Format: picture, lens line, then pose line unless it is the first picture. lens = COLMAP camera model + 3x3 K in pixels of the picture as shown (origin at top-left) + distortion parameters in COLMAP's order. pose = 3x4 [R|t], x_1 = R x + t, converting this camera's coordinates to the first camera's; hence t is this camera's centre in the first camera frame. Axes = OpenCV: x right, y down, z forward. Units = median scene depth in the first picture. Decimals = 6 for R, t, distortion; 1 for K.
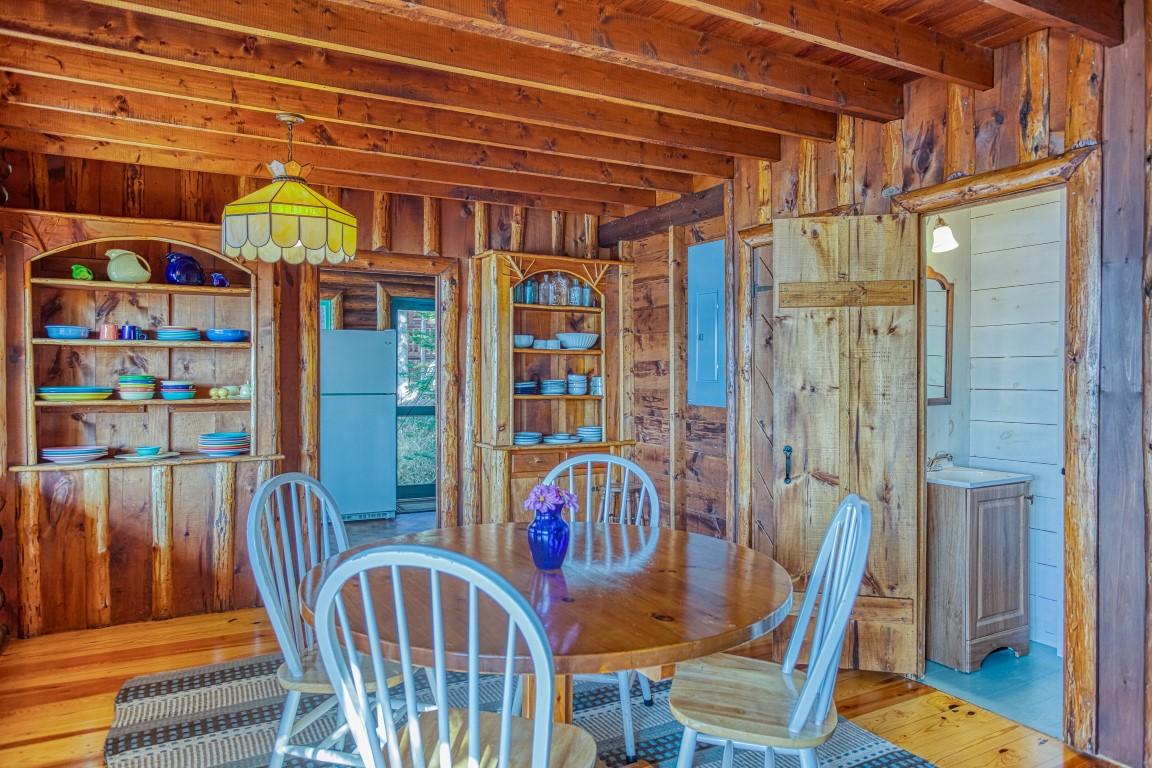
lens RADIAL K [[745.2, 0, 571.3], [0, 745.2, 379.0], [0, 0, 1]] dist [0.002110, 0.012858]
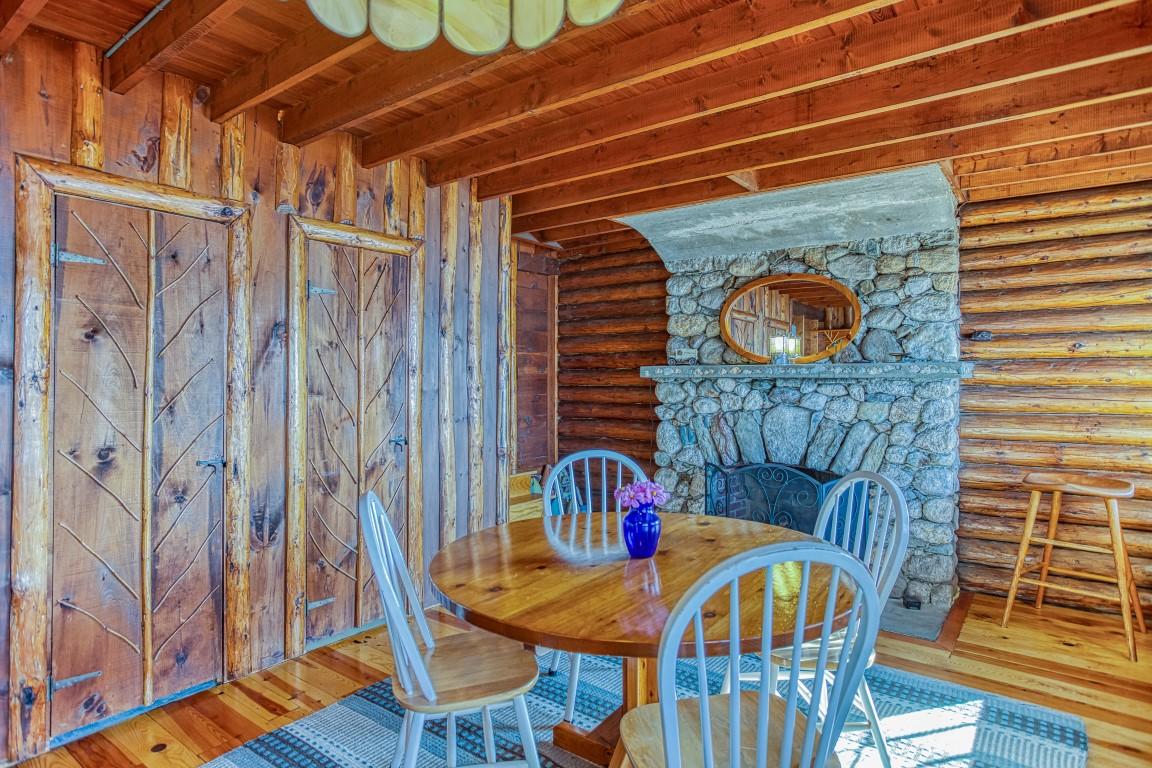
lens RADIAL K [[654.1, 0, 600.6], [0, 654.1, 376.0], [0, 0, 1]] dist [0.004262, 0.001738]
pose [[-0.458900, 0.001417, 0.888487, -0.487100], [0.010133, 0.999942, 0.003639, -0.009689], [-0.888430, 0.010673, -0.458888, 0.832653]]
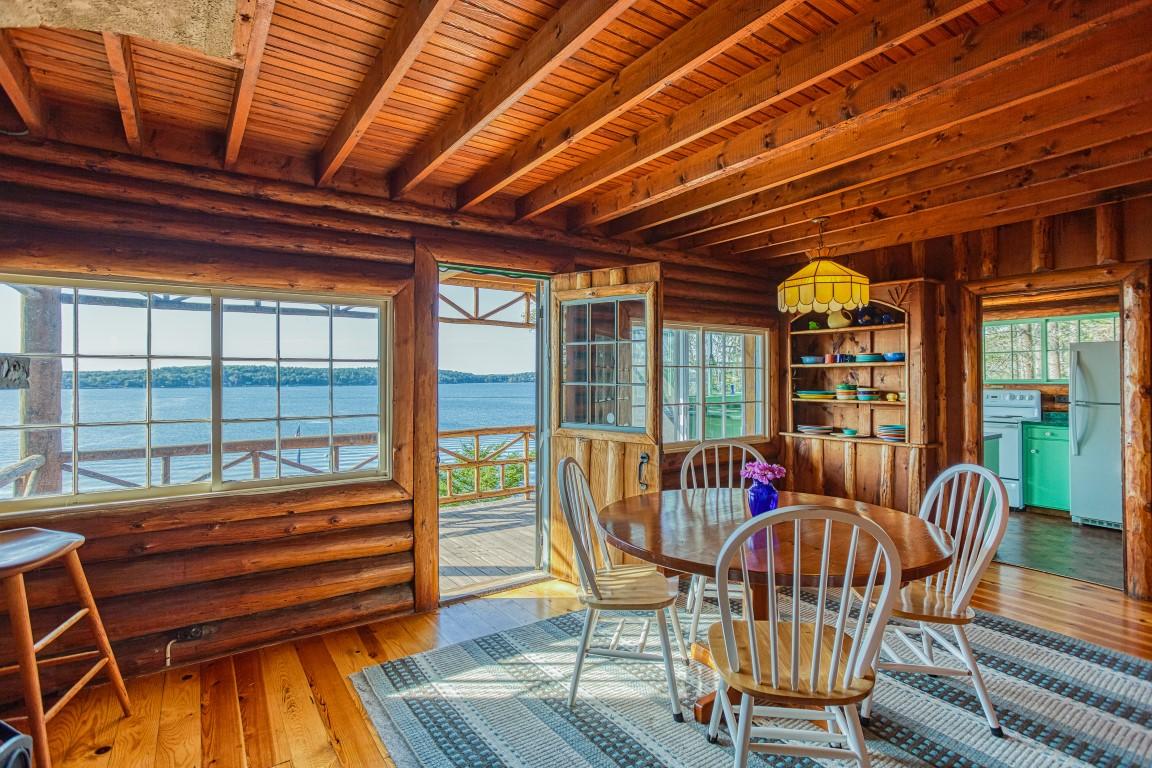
lens RADIAL K [[566.1, 0, 589.5], [0, 566.1, 377.0], [0, 0, 1]] dist [-0.034914, 0.027632]
pose [[0.147139, -0.006519, -0.989094, 0.592551], [-0.008720, 0.999931, -0.007888, -0.007574], [0.989077, 0.009785, 0.147072, 0.299979]]
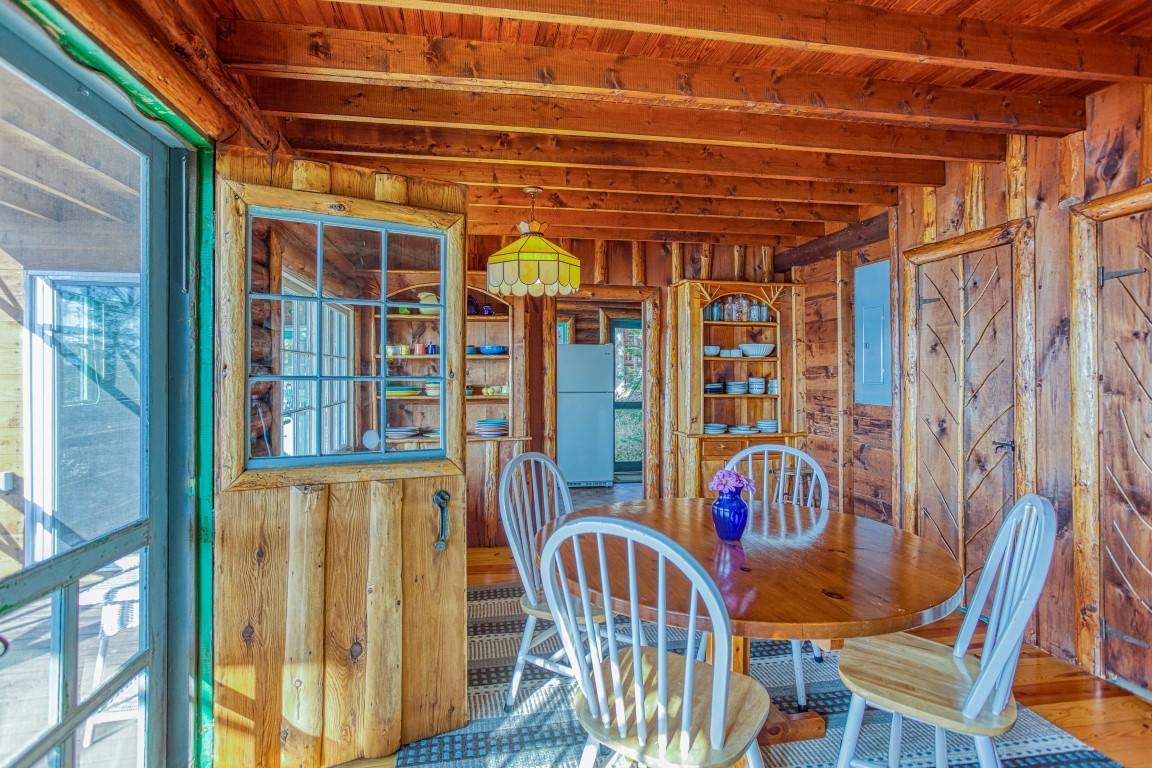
lens RADIAL K [[566.1, 0, 574.3], [0, 566.1, 375.0], [0, 0, 1]] dist [-0.034914, 0.027632]
pose [[0.953081, -0.002614, -0.302705, 0.005058], [-0.000160, 0.999958, -0.009140, -0.002436], [0.302717, 0.008760, 0.953040, 0.039062]]
